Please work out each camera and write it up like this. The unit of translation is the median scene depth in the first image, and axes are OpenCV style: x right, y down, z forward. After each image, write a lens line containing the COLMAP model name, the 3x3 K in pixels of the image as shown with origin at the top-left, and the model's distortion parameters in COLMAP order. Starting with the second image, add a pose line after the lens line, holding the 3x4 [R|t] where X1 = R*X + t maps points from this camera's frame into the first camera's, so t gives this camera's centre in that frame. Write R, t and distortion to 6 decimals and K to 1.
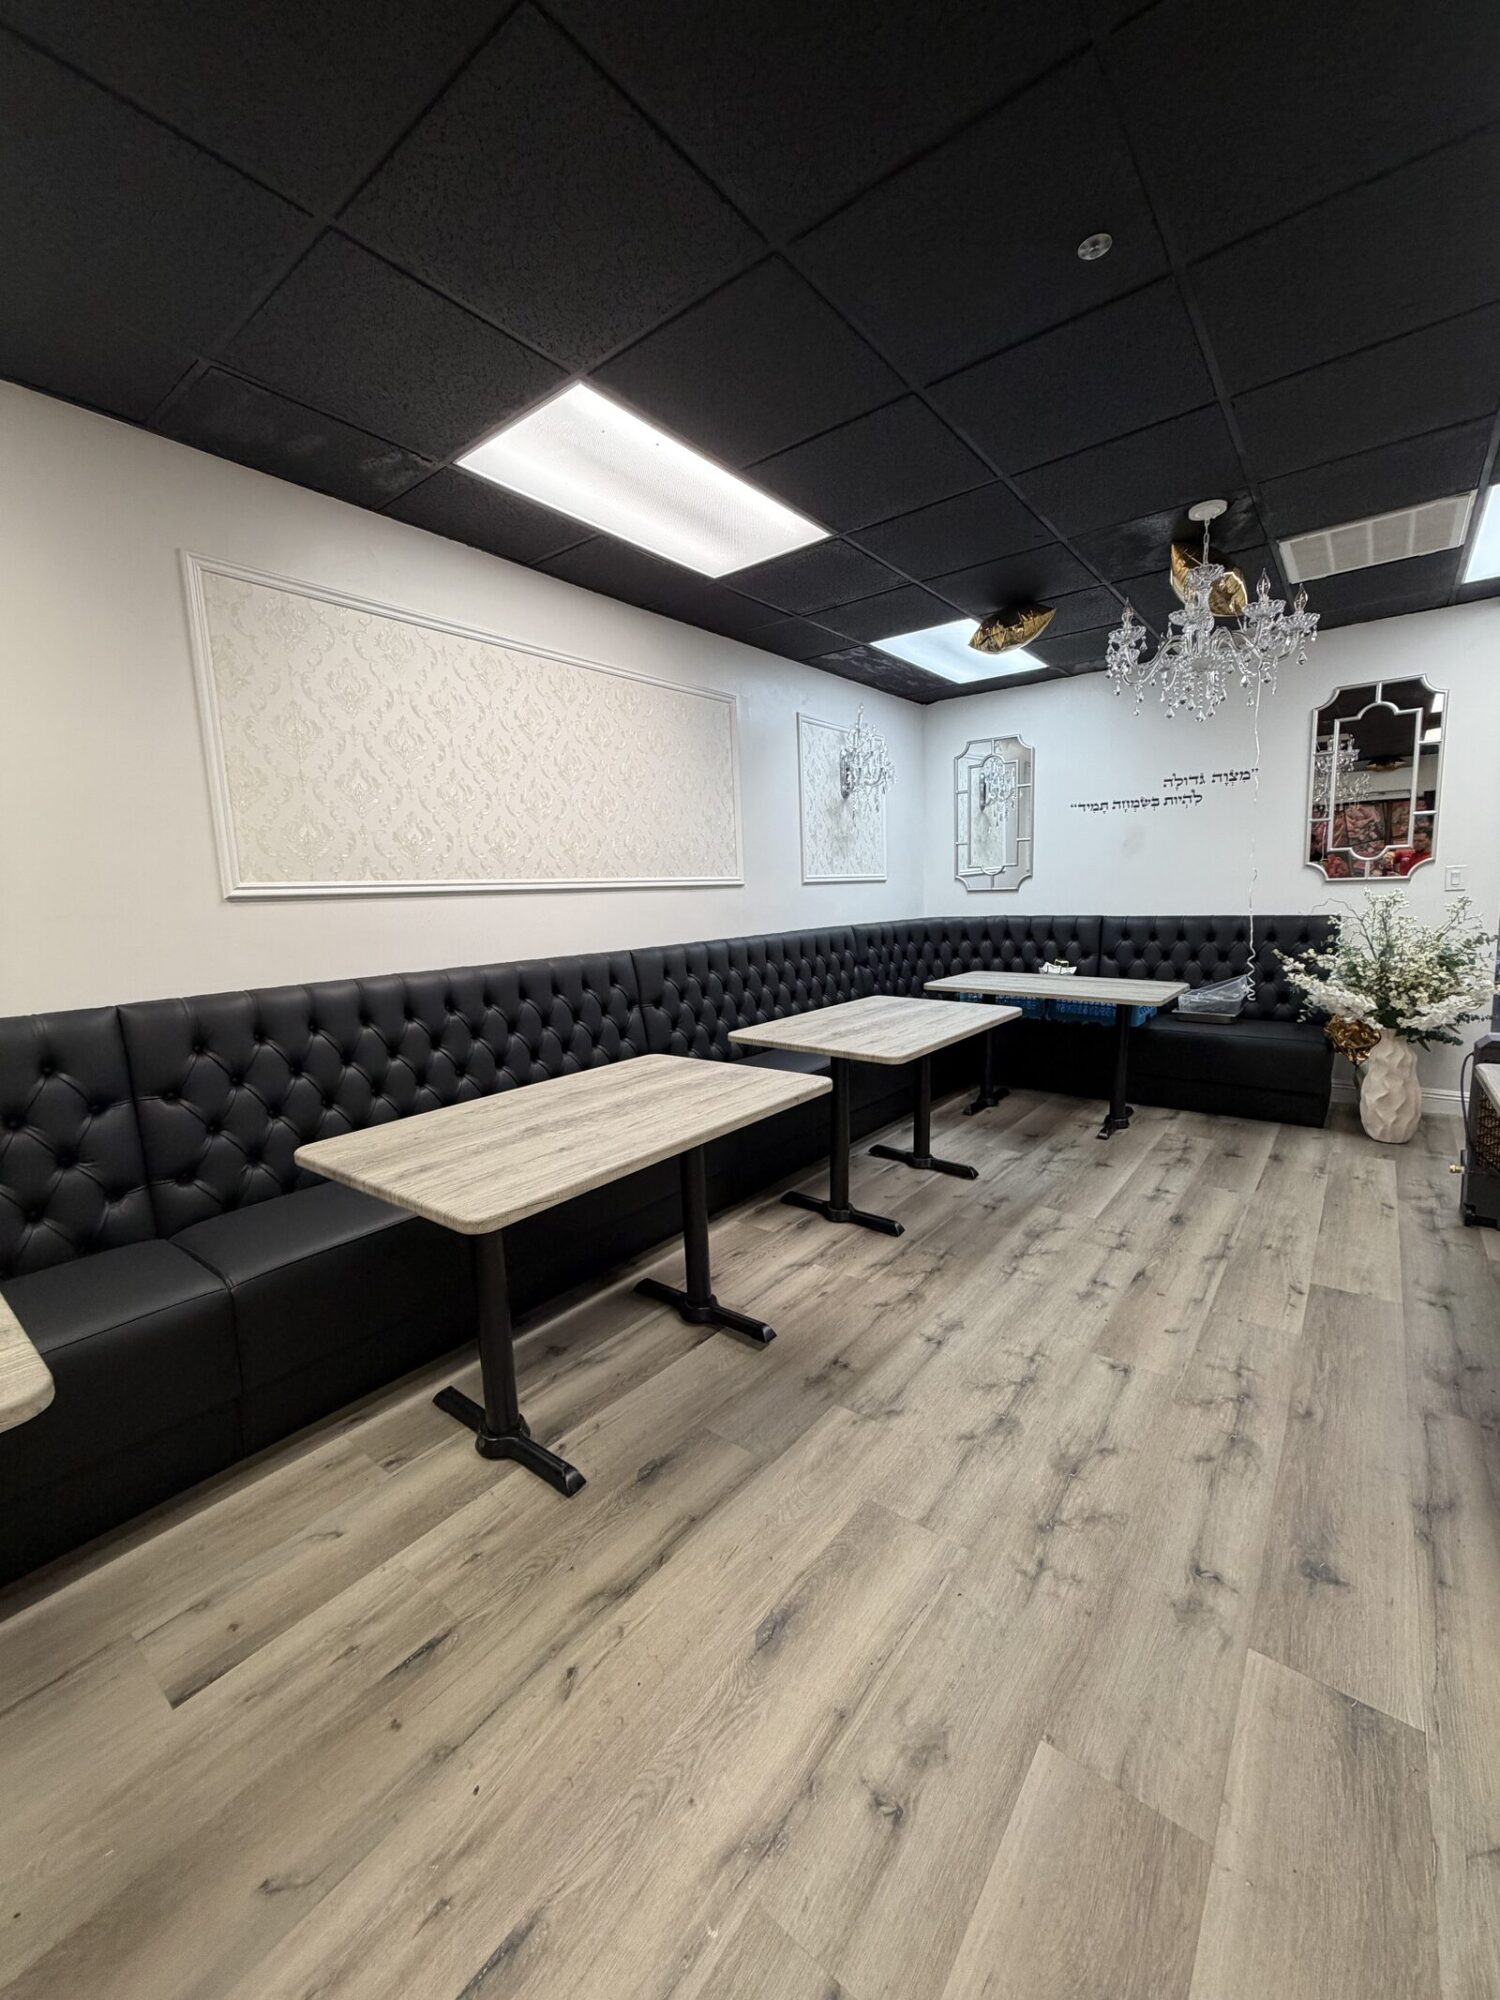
lens RADIAL K [[791.5, 0, 744.1], [0, 791.5, 993.8], [0, 0, 1]] dist [-0.000304, -0.000116]
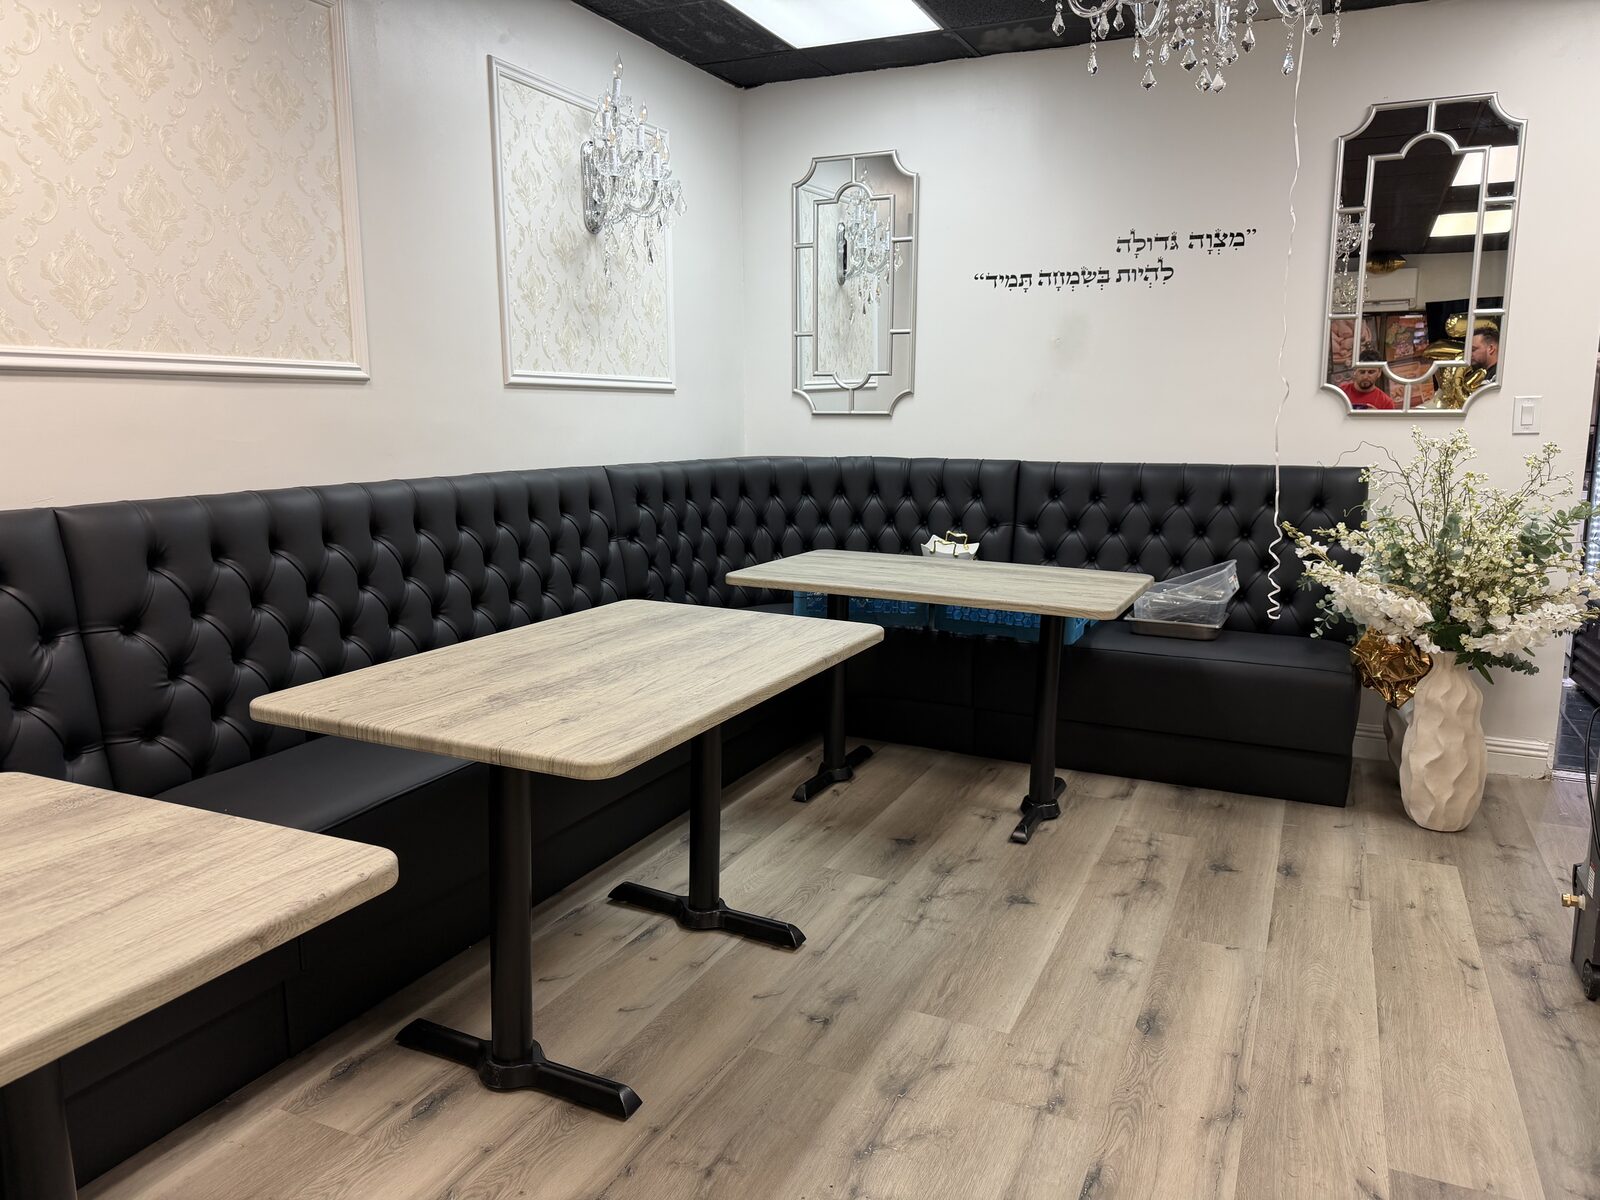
lens RADIAL K [[1123.7, 0, 800.0], [0, 1123.7, 600.0], [0, 0, 1]] dist [0.090539, -0.140886]
pose [[0.971702, -0.003164, 0.236188, 0.102514], [-0.004463, 0.999486, 0.031749, -0.022595], [-0.236167, -0.031905, 0.971189, 0.240821]]
